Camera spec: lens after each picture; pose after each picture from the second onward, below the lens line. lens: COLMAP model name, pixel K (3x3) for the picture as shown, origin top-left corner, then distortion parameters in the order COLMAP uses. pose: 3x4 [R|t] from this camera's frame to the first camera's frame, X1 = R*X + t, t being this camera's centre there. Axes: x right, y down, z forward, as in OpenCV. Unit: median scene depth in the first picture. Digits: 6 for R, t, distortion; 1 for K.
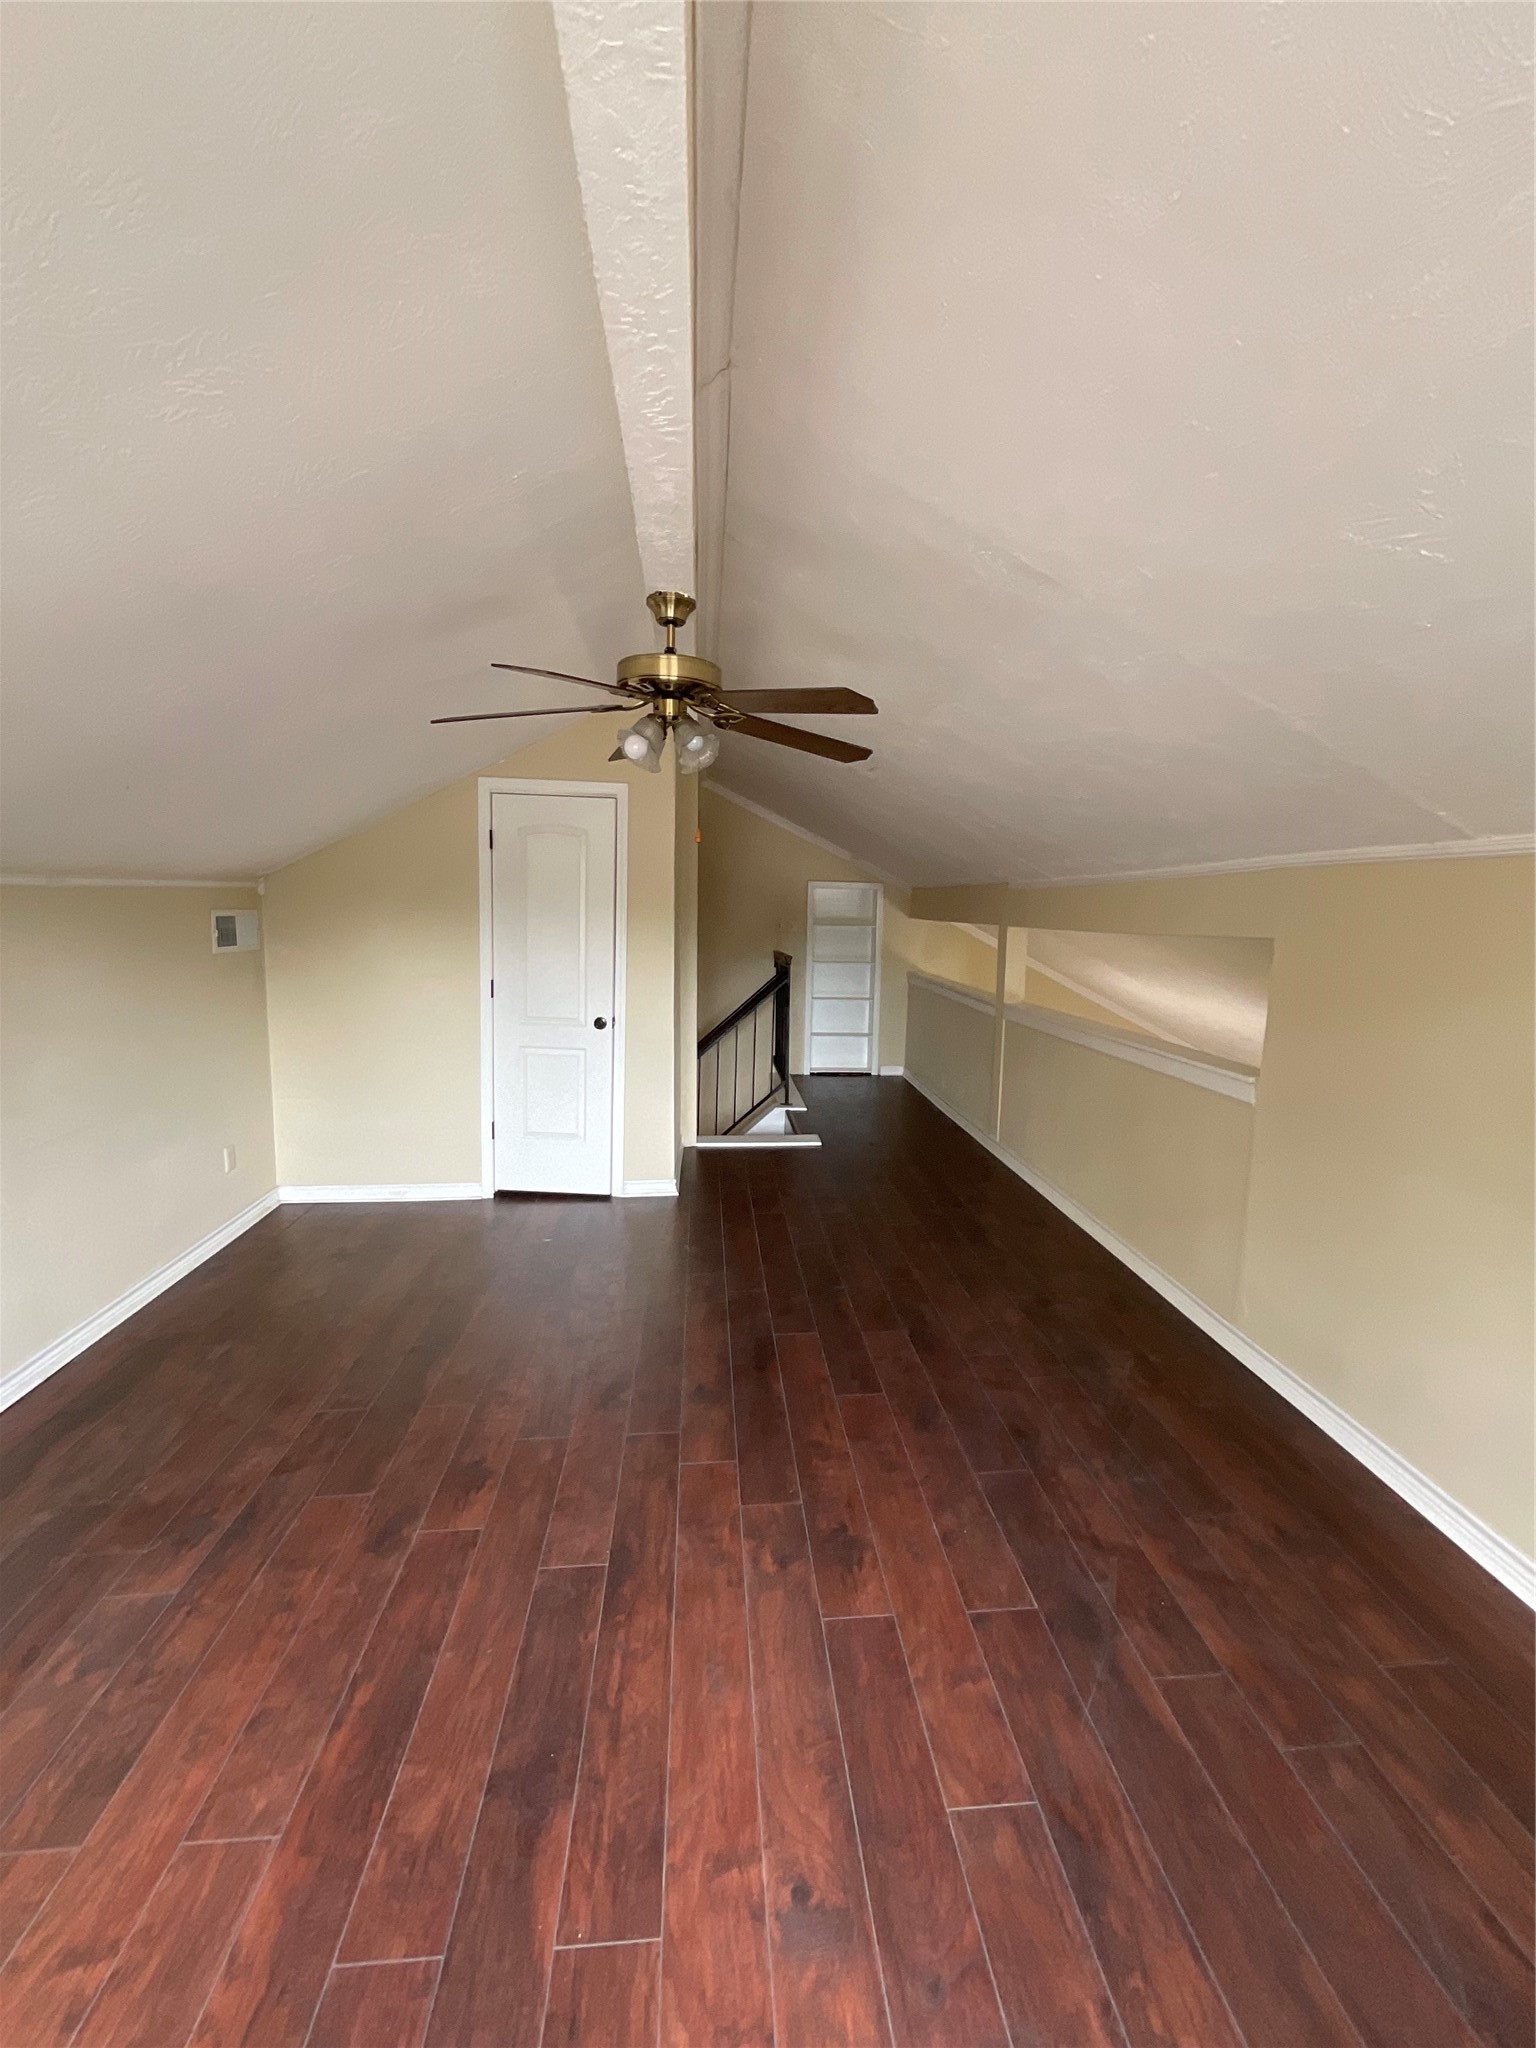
lens RADIAL K [[830.4, 0, 766.6], [0, 830.4, 1027.6], [0, 0, 1]] dist [0.010091, -0.007228]
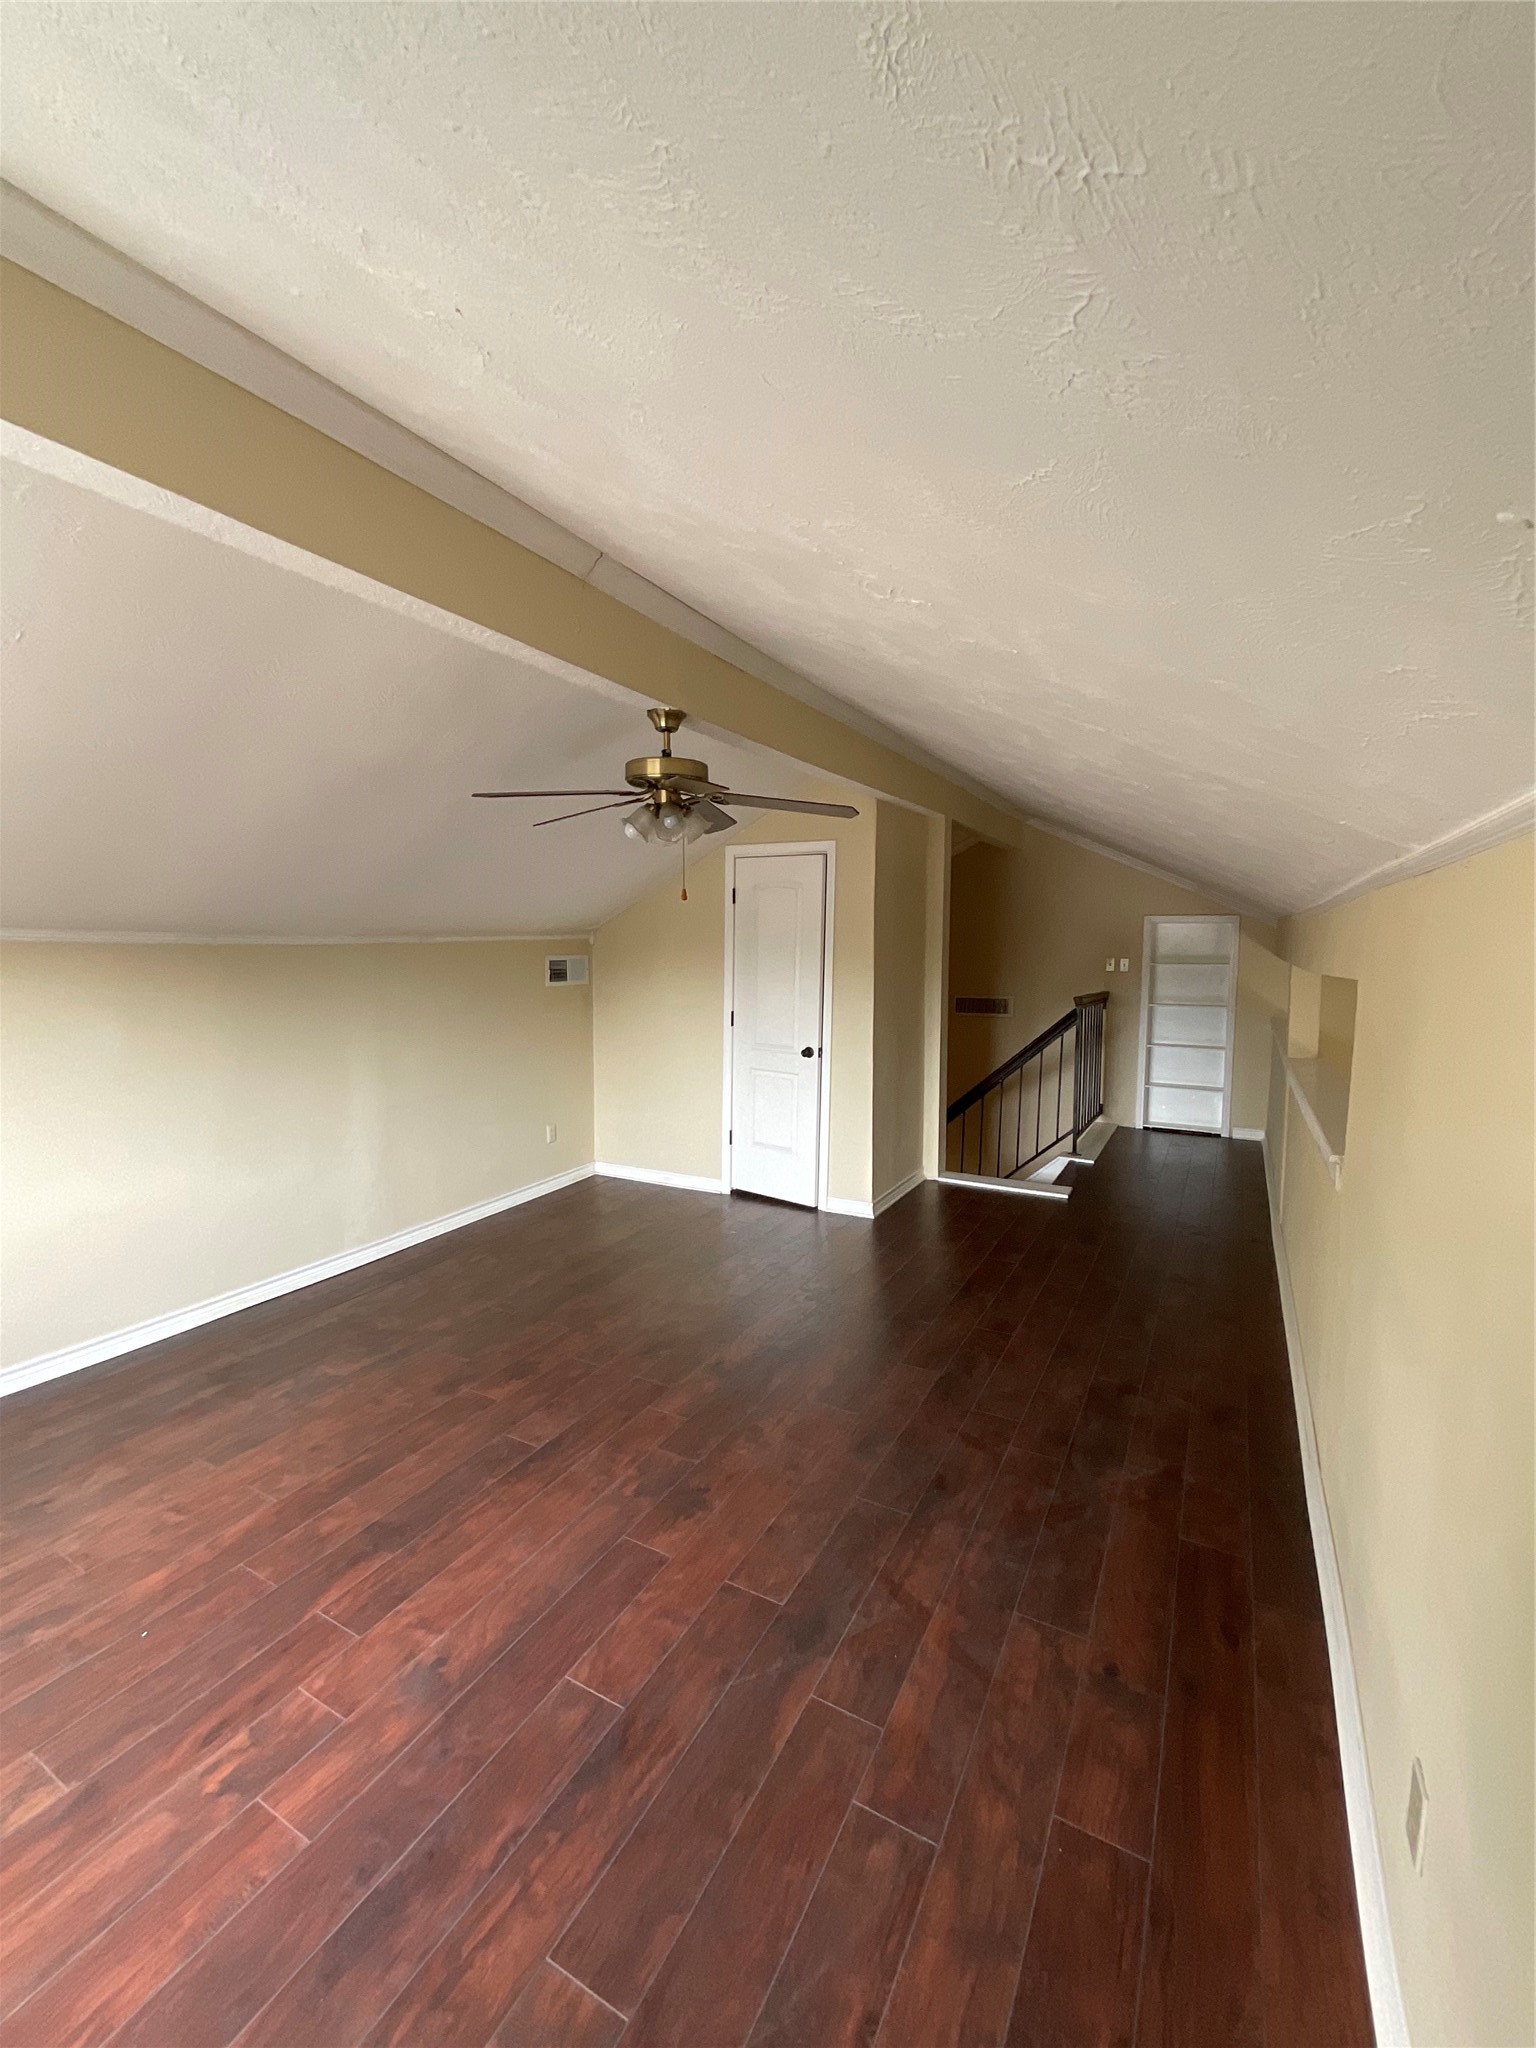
lens RADIAL K [[832.6, 0, 764.3], [0, 832.6, 1028.3], [0, 0, 1]] dist [-0.009000, 0.005582]
pose [[0.832693, 0.040503, -0.552252, 0.739087], [-0.064860, 0.997590, -0.024632, -0.011918], [0.549923, 0.056330, 0.833313, 0.050818]]
